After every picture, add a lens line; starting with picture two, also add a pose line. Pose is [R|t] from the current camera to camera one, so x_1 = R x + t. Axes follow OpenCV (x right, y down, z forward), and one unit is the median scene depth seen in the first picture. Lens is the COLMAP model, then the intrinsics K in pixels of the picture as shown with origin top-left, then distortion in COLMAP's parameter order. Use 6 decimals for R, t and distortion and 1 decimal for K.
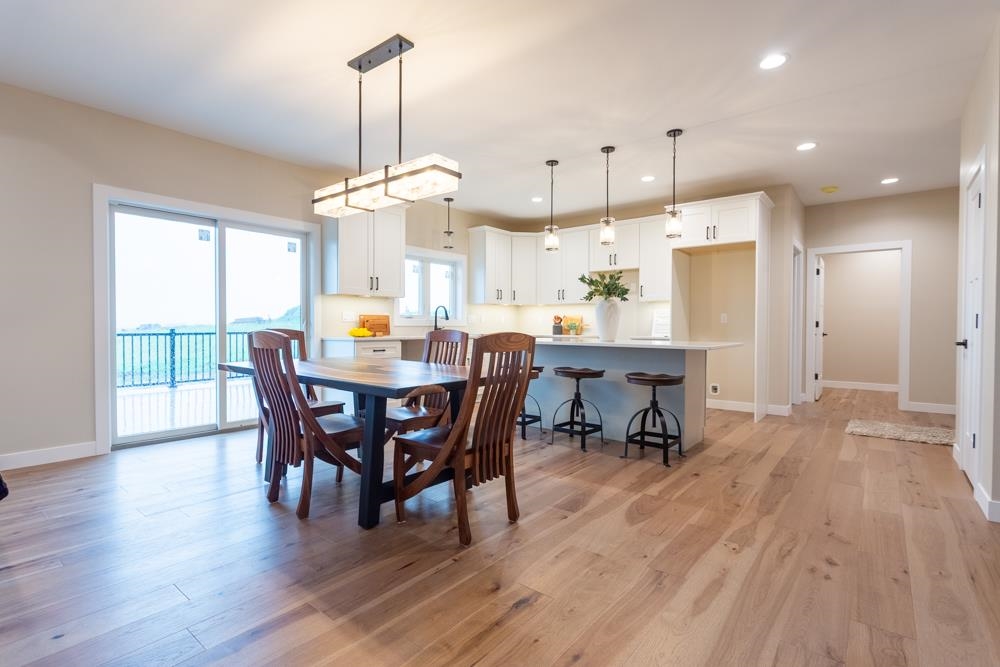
lens RADIAL K [[471.5, 0, 497.0], [0, 471.5, 332.4], [0, 0, 1]] dist [0.003509, 0.000452]
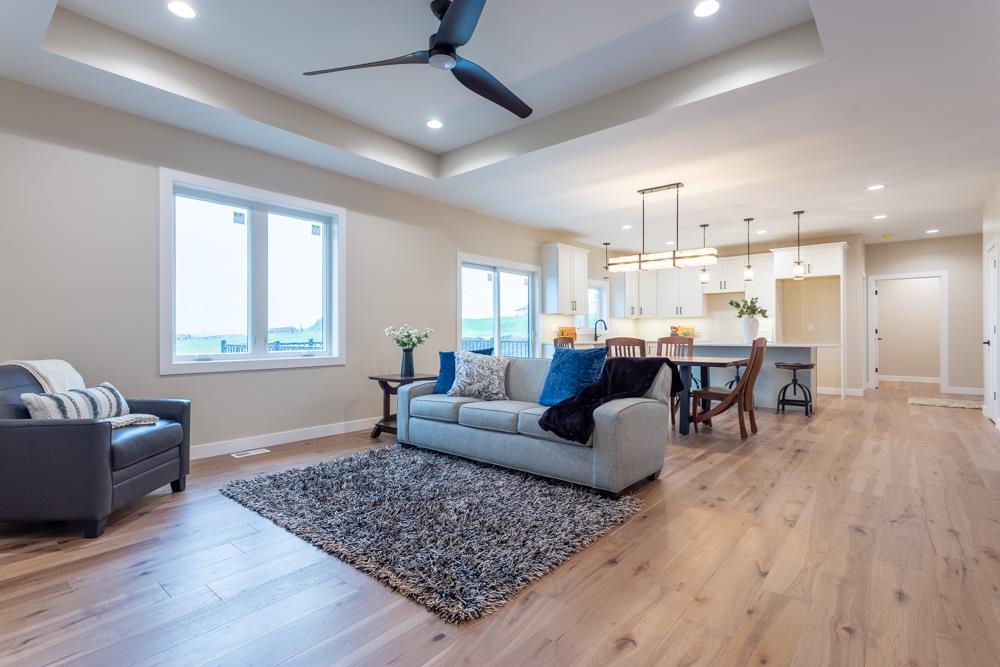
lens RADIAL K [[471.5, 0, 497.0], [0, 471.5, 332.4], [0, 0, 1]] dist [0.003509, 0.000452]
pose [[0.999660, -0.005938, -0.025393, -0.597773], [0.005503, 0.999838, -0.017146, 0.004363], [0.025490, 0.017000, 0.999531, -0.608440]]
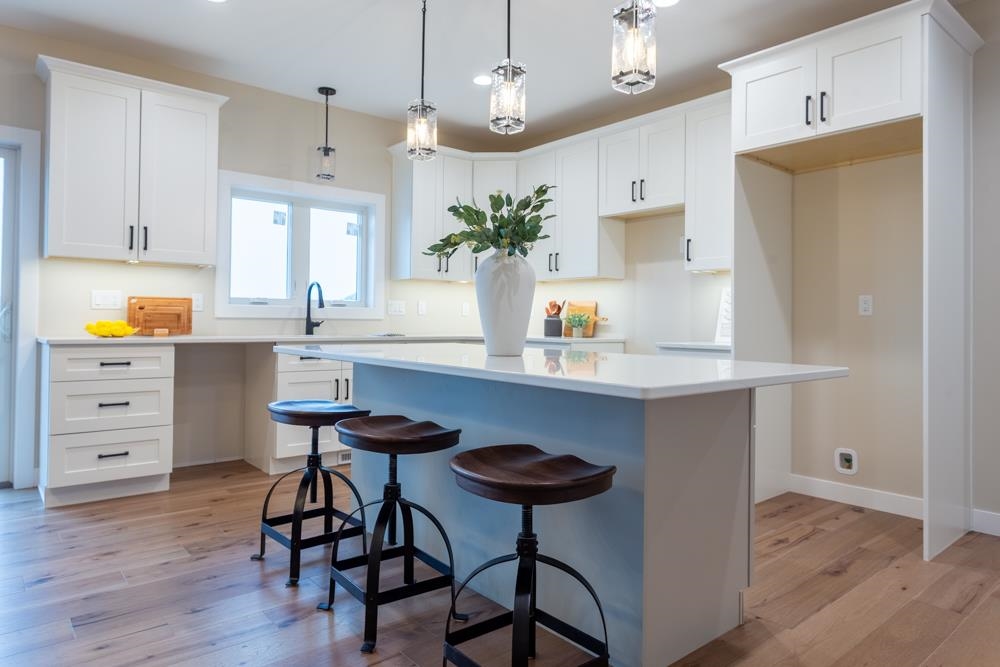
lens RADIAL K [[625.7, 0, 496.6], [0, 625.7, 311.3], [0, 0, 1]] dist [-0.001875, -0.000449]
pose [[0.981300, 0.004624, -0.192429, 0.358867], [-0.010229, 0.999551, -0.028148, -0.005669], [0.192213, 0.029590, 0.980907, 0.493885]]
